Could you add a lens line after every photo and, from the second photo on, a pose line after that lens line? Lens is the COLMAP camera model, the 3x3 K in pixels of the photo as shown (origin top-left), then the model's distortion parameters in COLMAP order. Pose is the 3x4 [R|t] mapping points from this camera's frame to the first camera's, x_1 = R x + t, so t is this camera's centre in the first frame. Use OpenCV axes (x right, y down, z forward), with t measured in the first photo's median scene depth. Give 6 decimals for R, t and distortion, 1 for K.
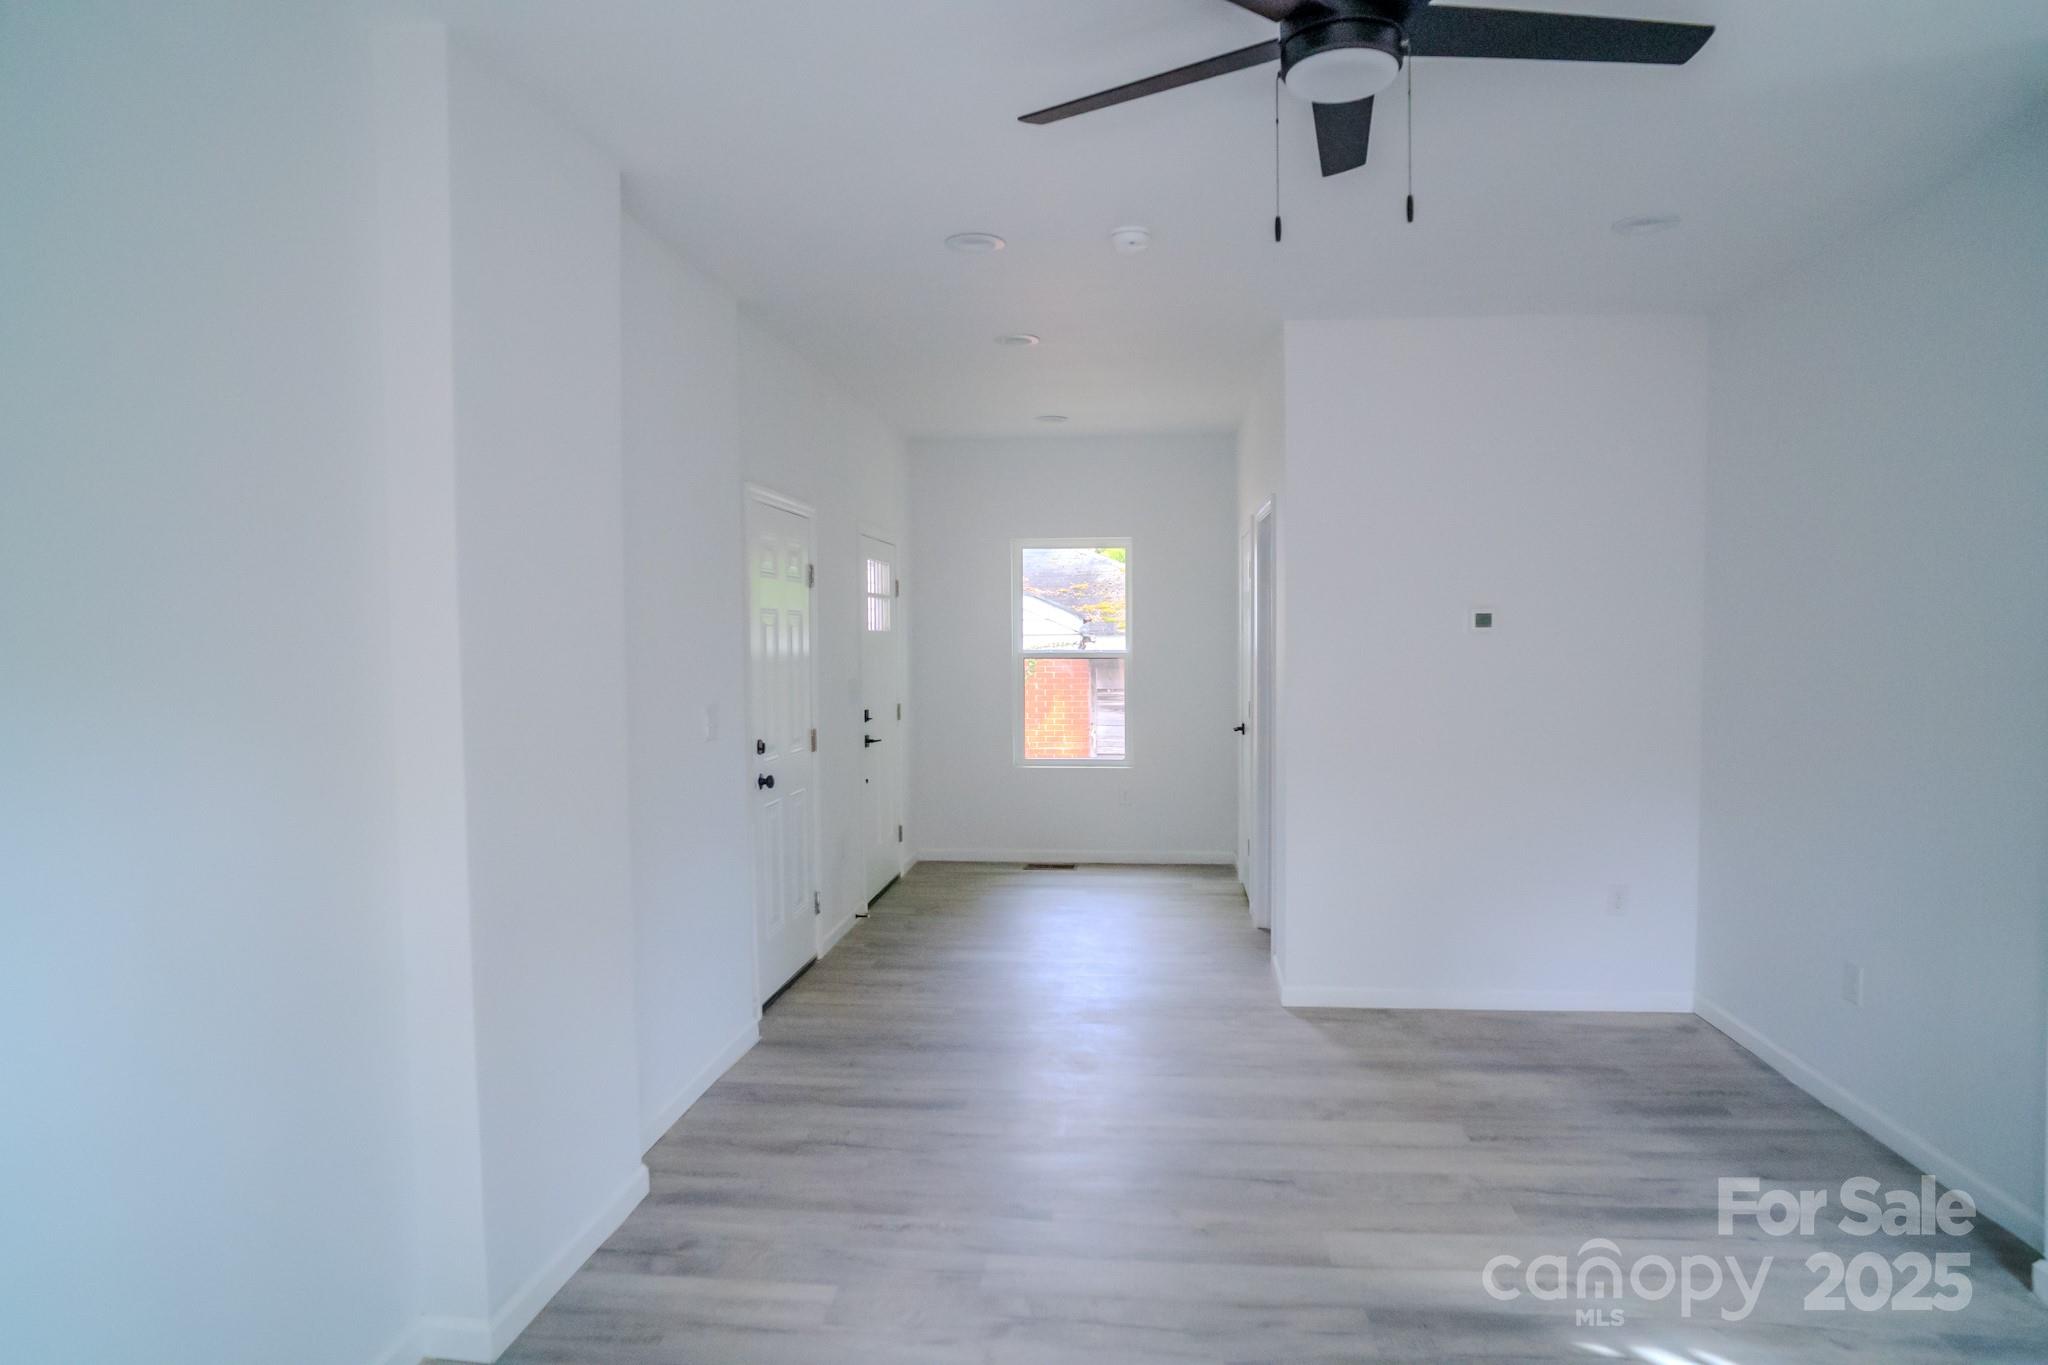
lens RADIAL K [[1226.5, 0, 1023.3], [0, 1226.5, 670.2], [0, 0, 1]] dist [-0.037681, 0.005808]
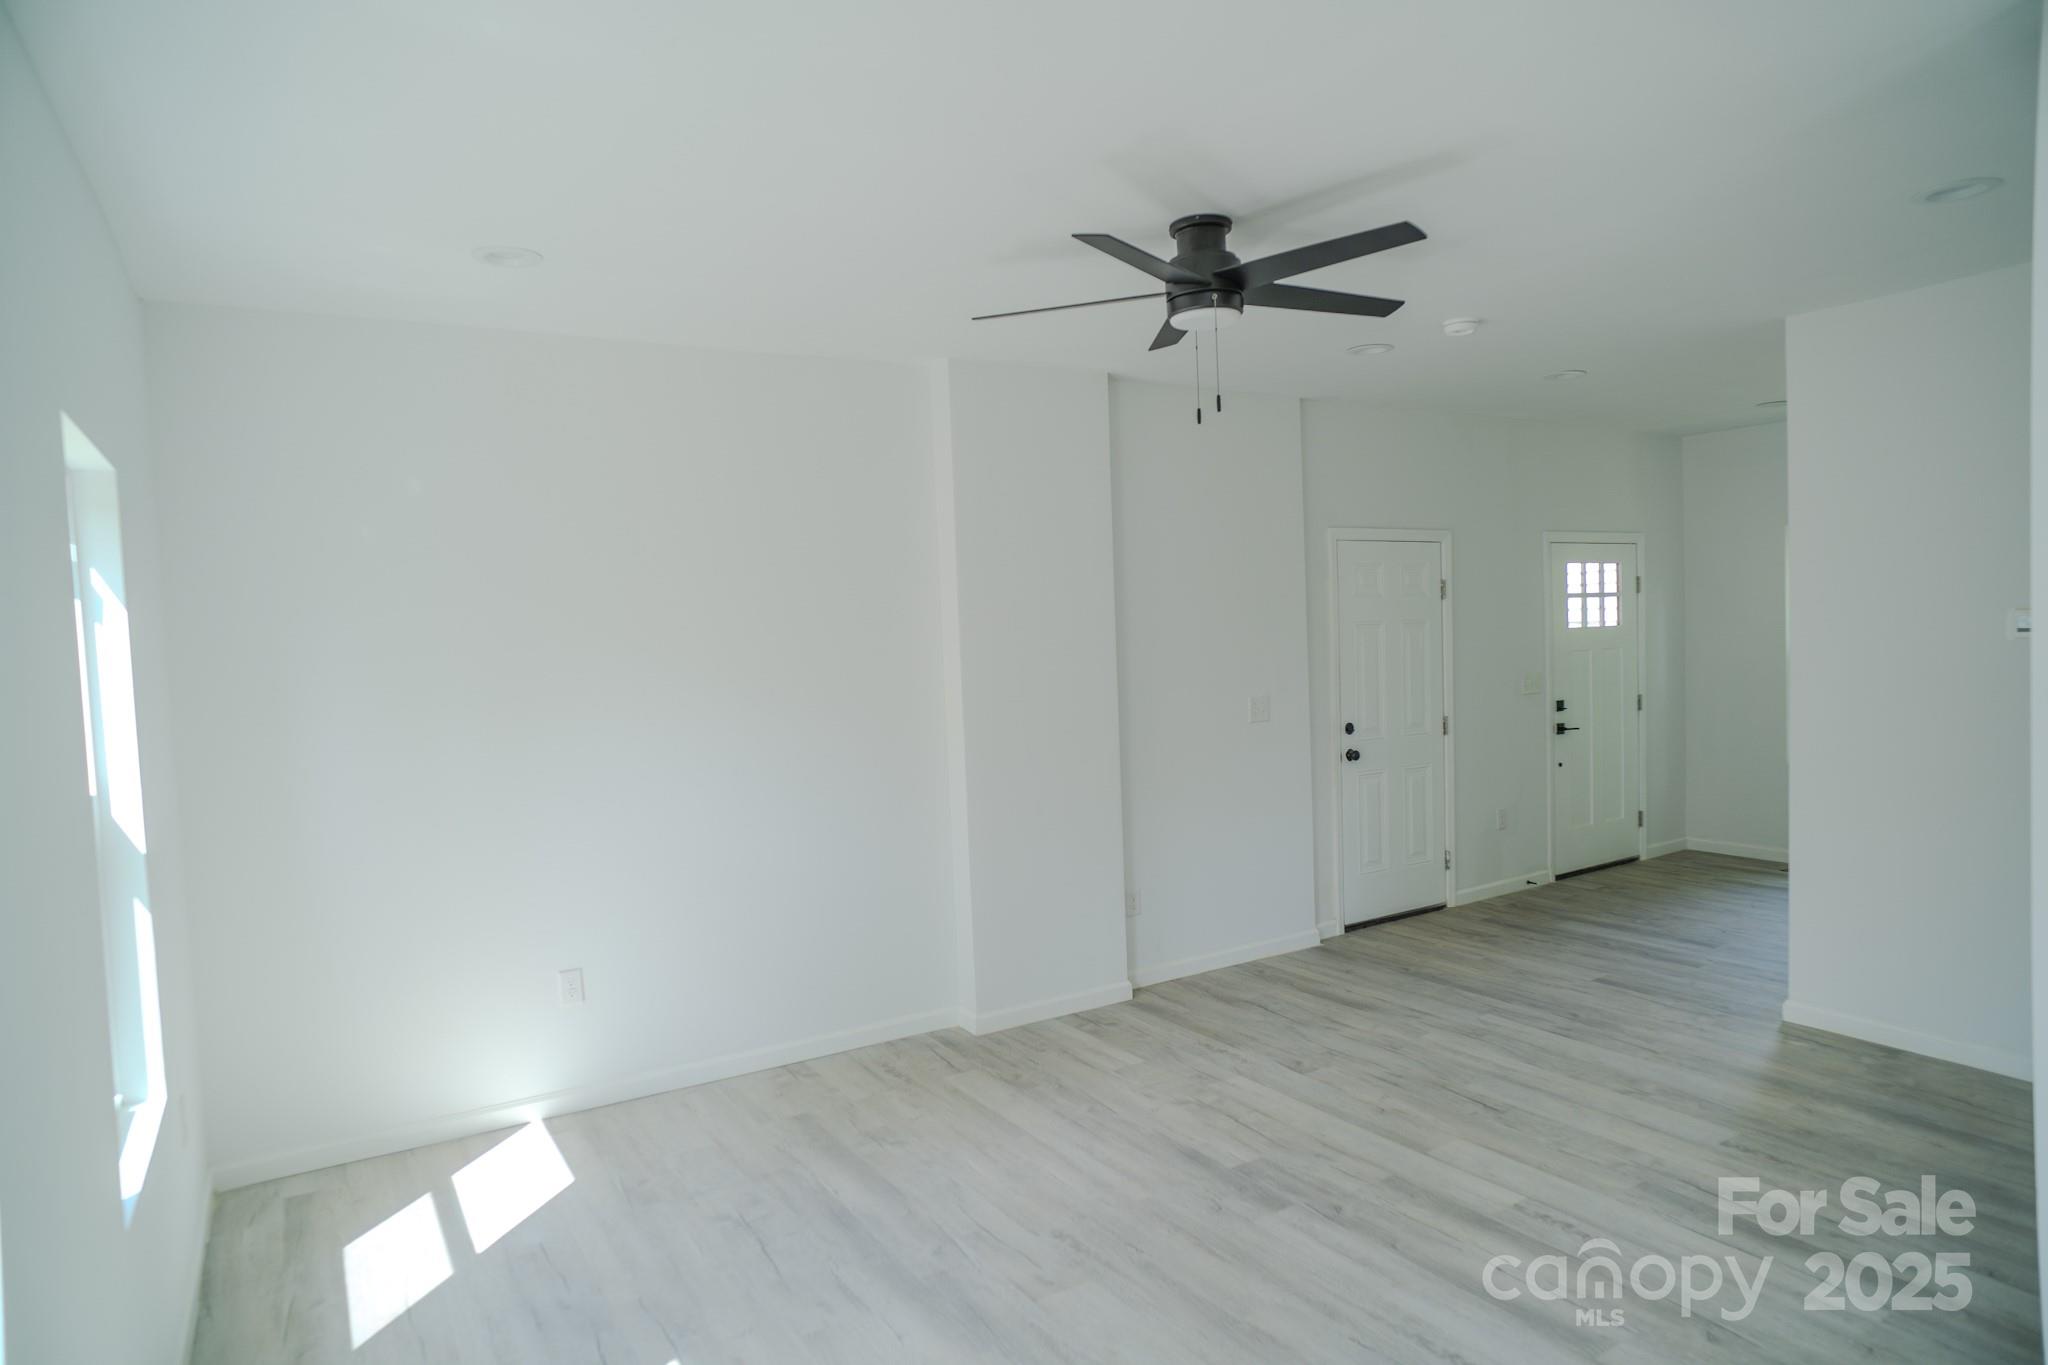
lens RADIAL K [[1226.5, 0, 1022.7], [0, 1226.5, 689.9], [0, 0, 1]] dist [-0.037681, 0.005808]
pose [[0.608592, 0.028354, -0.792976, 0.777222], [0.005219, 0.999197, 0.039733, -0.040426], [0.793466, -0.028320, 0.607955, -0.081336]]
